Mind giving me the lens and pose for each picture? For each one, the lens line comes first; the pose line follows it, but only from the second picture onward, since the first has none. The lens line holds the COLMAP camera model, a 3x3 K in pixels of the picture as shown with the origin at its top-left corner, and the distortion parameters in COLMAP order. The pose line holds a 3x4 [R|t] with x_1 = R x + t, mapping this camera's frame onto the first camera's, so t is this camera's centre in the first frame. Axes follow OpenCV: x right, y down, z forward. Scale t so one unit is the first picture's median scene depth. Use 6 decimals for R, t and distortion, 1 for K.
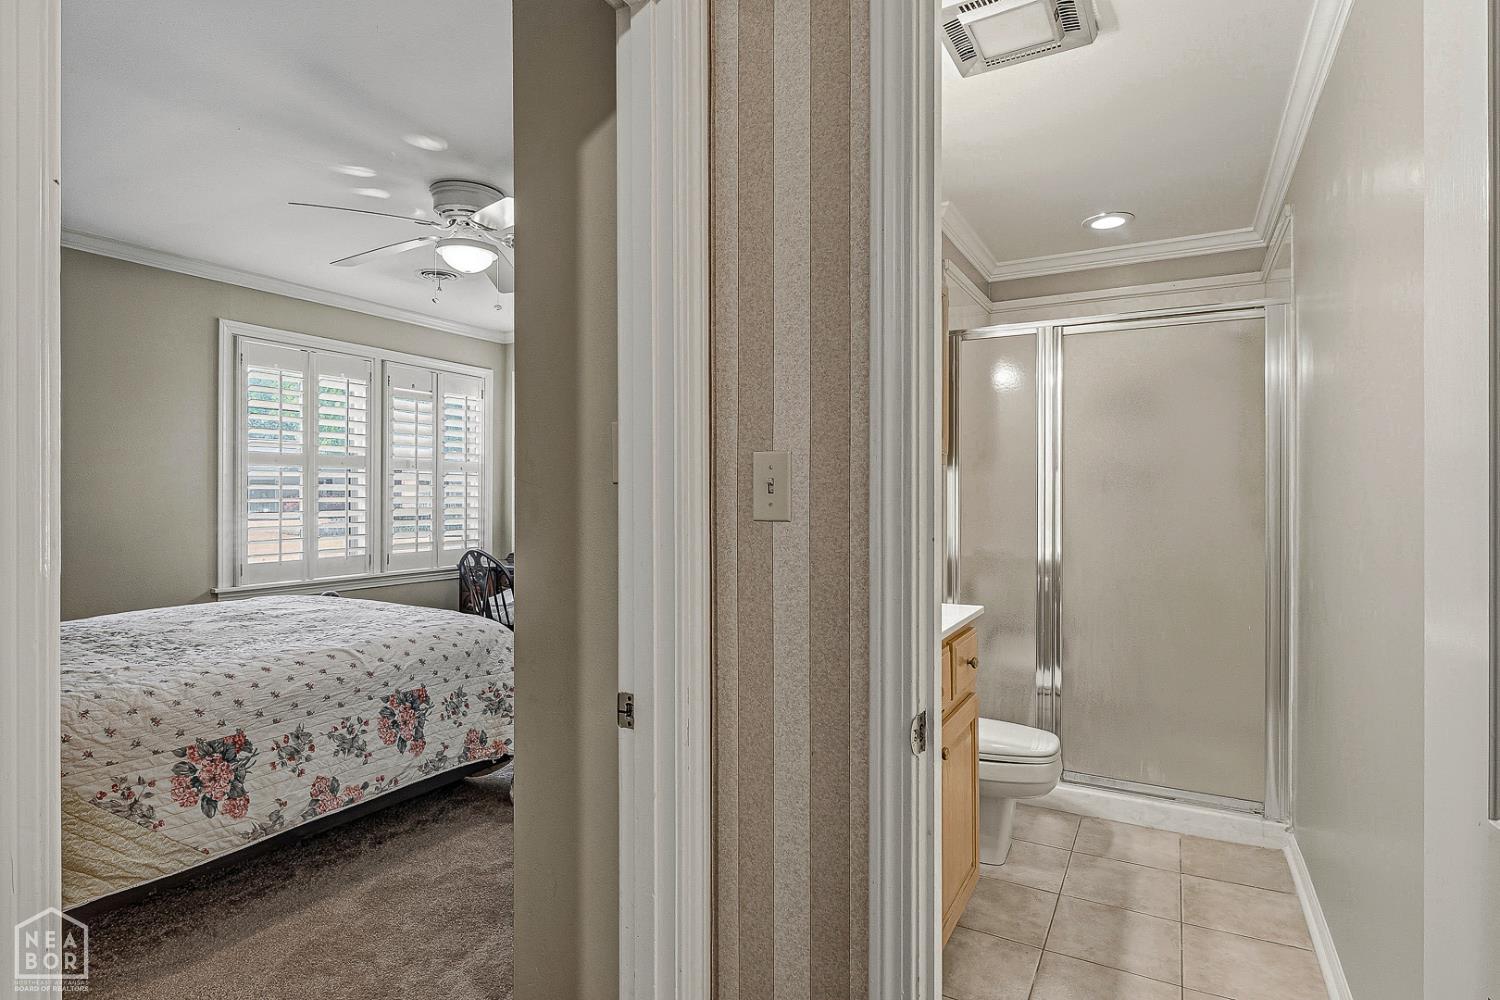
lens RADIAL K [[767.1, 0, 760.8], [0, 767.1, 494.7], [0, 0, 1]] dist [0.002577, -0.000746]
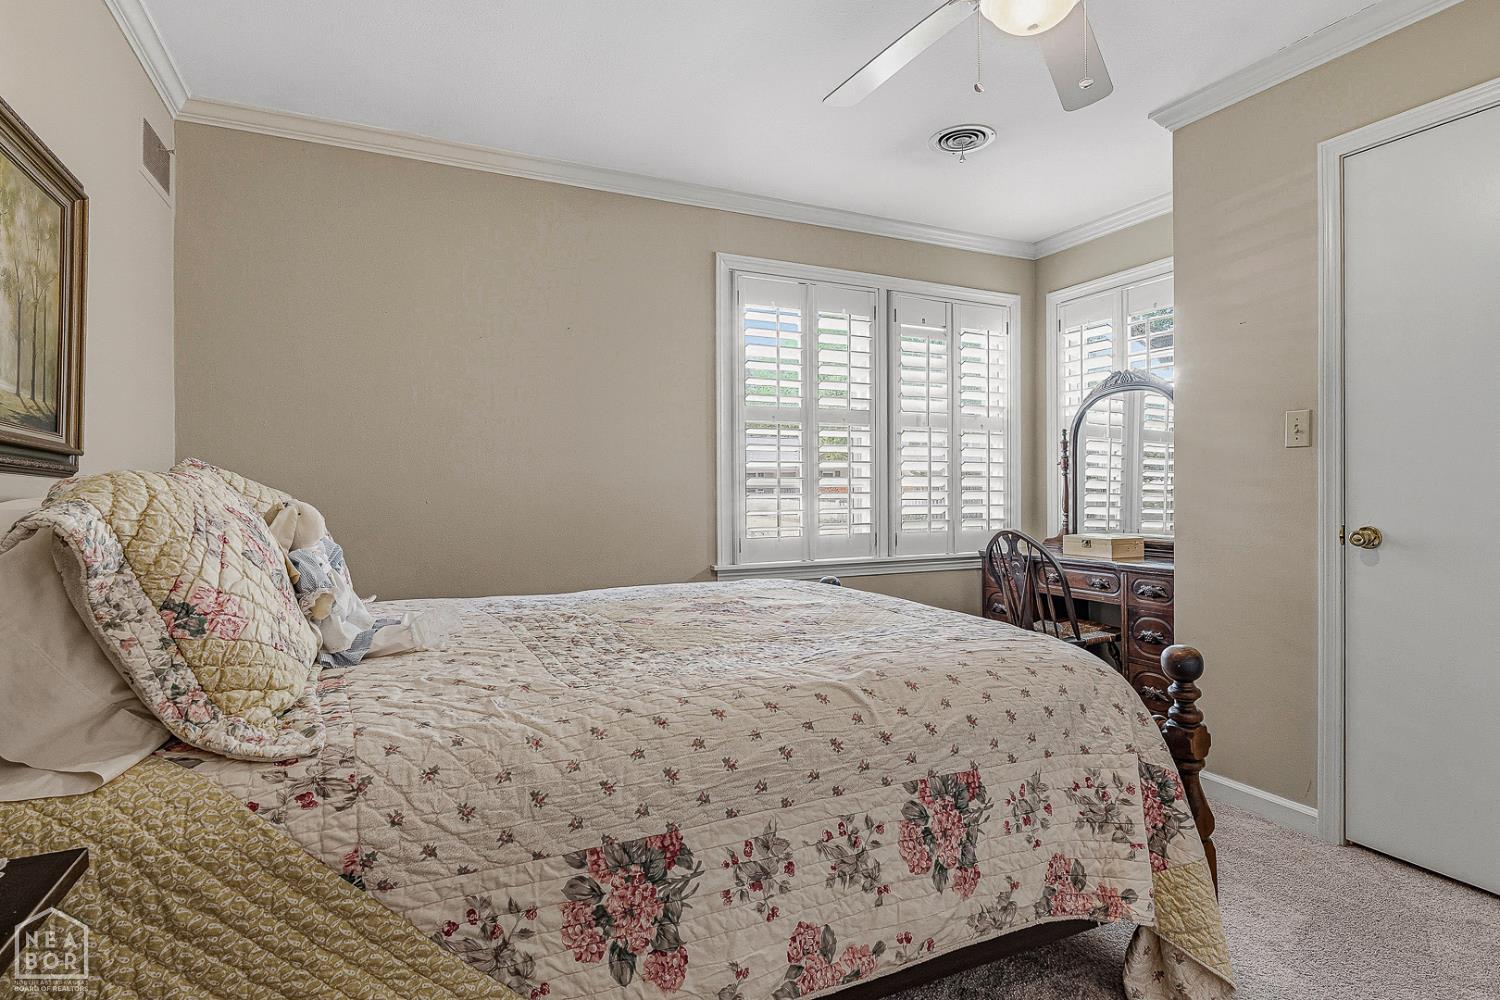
lens RADIAL K [[767.1, 0, 744.0], [0, 767.1, 496.9], [0, 0, 1]] dist [0.002577, -0.000746]
pose [[0.805599, -0.000697, -0.592461, -0.231797], [0.007264, 0.999936, 0.008701, 0.050744], [0.592417, -0.011313, 0.805552, 0.437507]]
